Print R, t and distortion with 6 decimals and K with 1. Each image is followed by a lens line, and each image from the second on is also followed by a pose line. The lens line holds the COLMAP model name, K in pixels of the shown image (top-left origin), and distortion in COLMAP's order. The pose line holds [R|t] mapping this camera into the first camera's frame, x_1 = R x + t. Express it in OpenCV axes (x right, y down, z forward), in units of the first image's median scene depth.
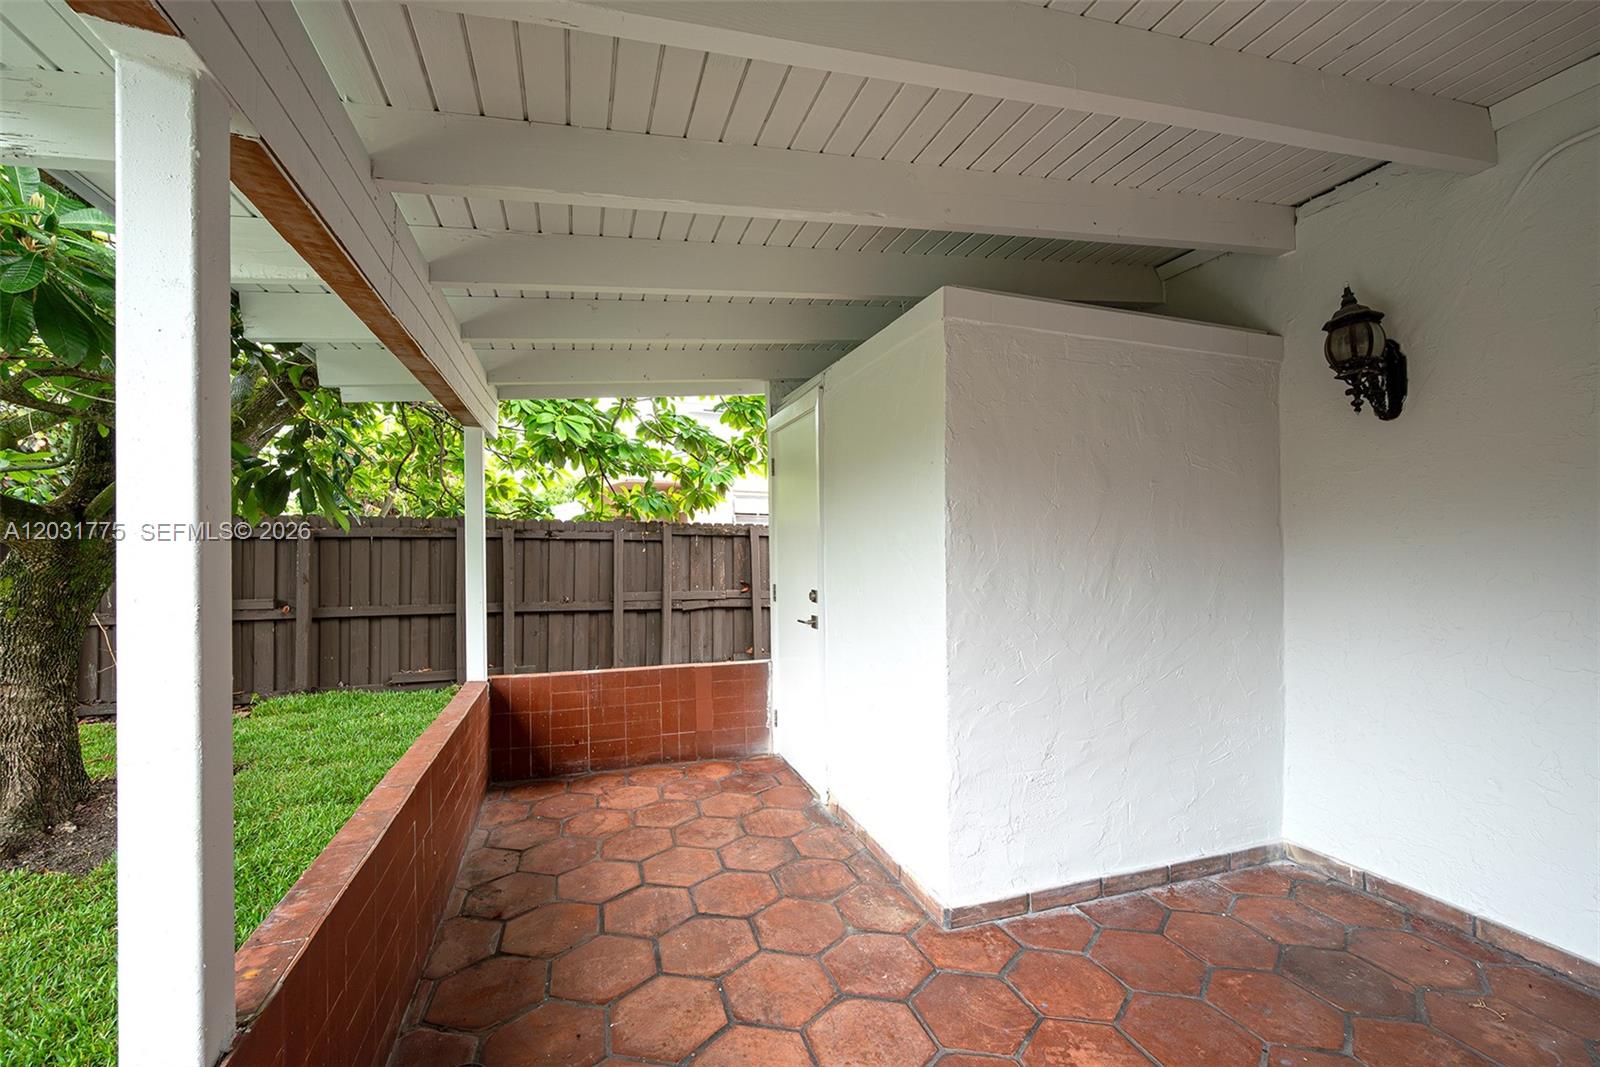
lens RADIAL K [[628.6, 0, 808.9], [0, 628.6, 549.7], [0, 0, 1]] dist [-0.008229, -0.000064]
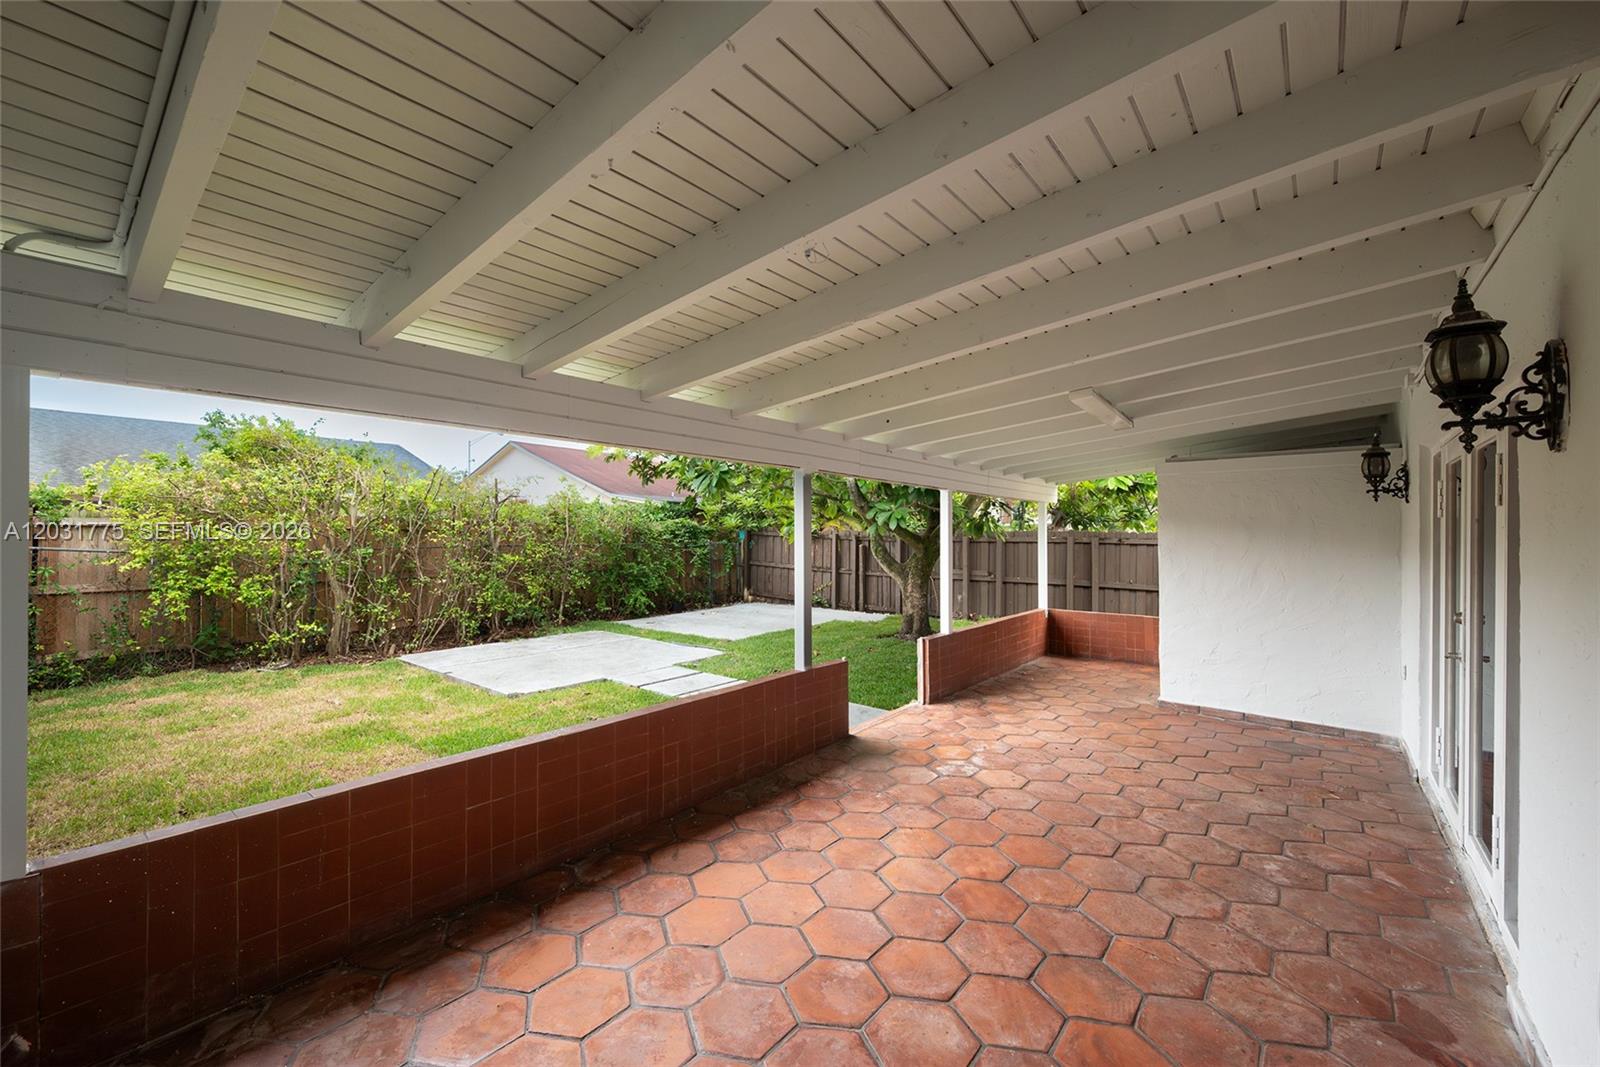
lens RADIAL K [[653.9, 0, 795.7], [0, 653.9, 536.4], [0, 0, 1]] dist [-0.001885, -0.000032]
pose [[0.506223, 0.007343, -0.862371, 1.087205], [-0.006354, 0.999968, 0.004784, -0.067460], [0.862379, 0.003057, 0.506254, -1.016233]]
